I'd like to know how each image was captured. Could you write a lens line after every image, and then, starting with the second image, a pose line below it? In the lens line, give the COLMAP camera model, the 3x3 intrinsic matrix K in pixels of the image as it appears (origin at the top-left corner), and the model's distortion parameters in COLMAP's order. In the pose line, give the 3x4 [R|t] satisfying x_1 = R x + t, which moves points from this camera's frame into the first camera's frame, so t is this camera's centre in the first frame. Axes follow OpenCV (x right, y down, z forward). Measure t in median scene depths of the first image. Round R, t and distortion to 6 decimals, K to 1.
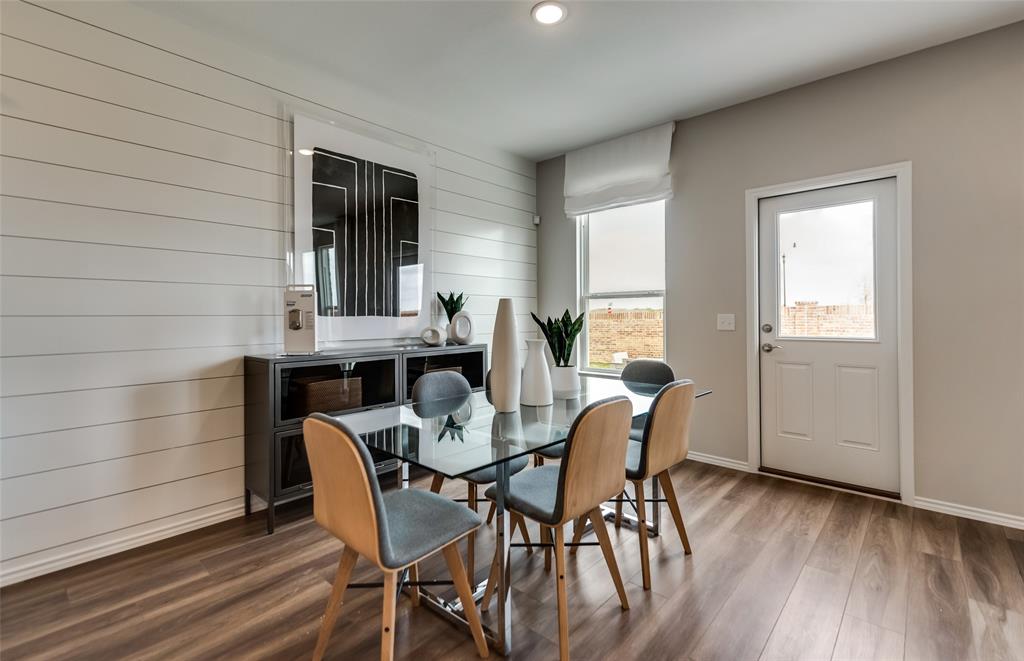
lens RADIAL K [[453.7, 0, 505.9], [0, 453.7, 311.2], [0, 0, 1]] dist [0.002663, 0.000491]
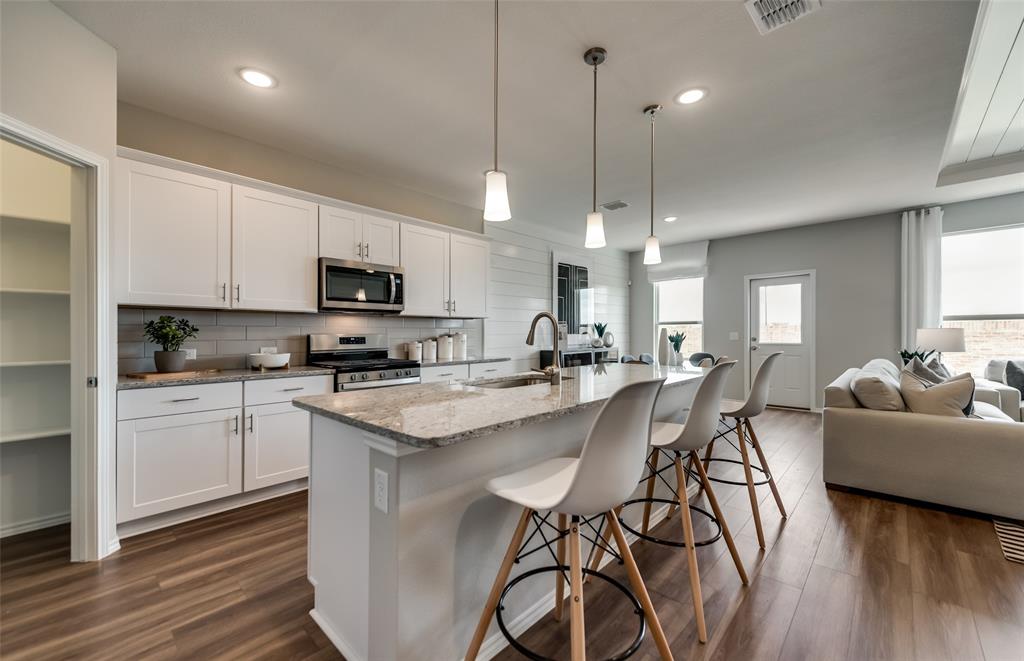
lens RADIAL K [[402.7, 0, 500.9], [0, 402.7, 337.2], [0, 0, 1]] dist [-0.000163, -0.001726]
pose [[0.999449, -0.003978, -0.032943, -0.549366], [0.004643, 0.999786, 0.020147, -0.015566], [0.032856, -0.020289, 0.999254, -0.928614]]
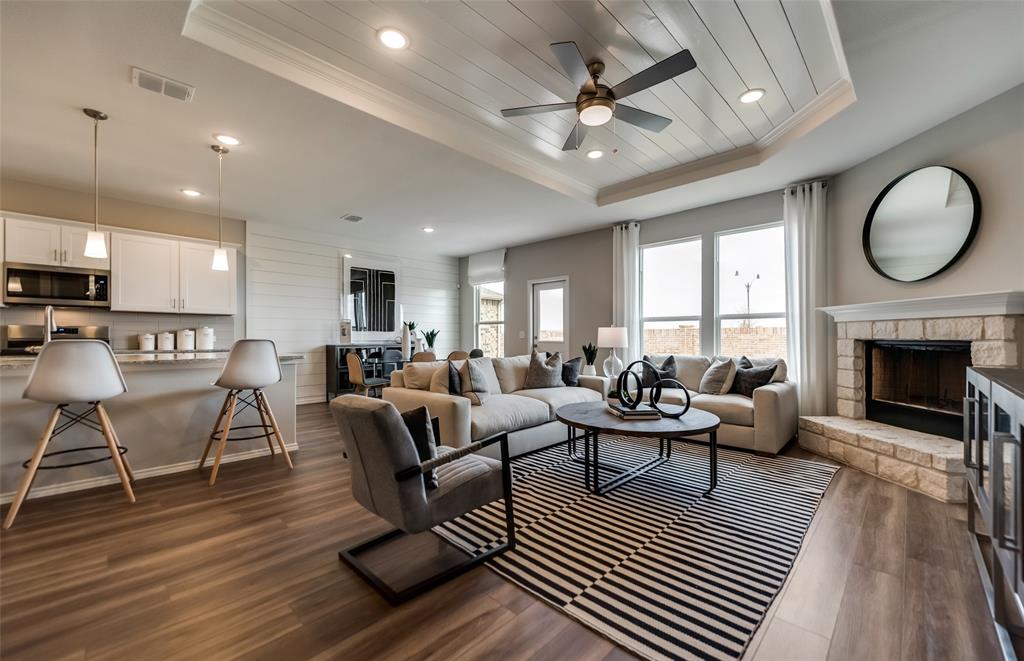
lens RADIAL K [[402.7, 0, 512.8], [0, 402.7, 333.4], [0, 0, 1]] dist [-0.000163, -0.001726]
pose [[0.999593, 0.006319, -0.027826, 0.489933], [-0.006167, 0.999966, 0.005551, 0.004397], [0.027860, -0.005377, 0.999597, -1.103172]]
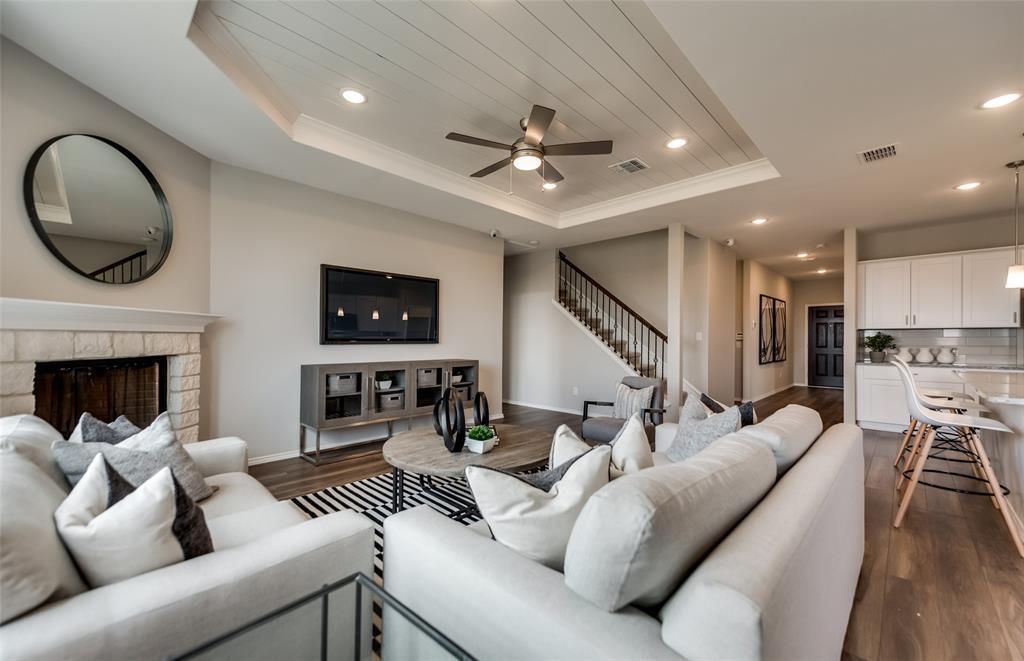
lens RADIAL K [[402.7, 0, 508.6], [0, 402.7, 336.0], [0, 0, 1]] dist [-0.000163, -0.001726]
pose [[-0.999517, -0.001682, 0.031016, 0.649270], [-0.002256, 0.999826, -0.018501, -0.008903], [-0.030980, -0.018563, -0.999348, 0.582374]]
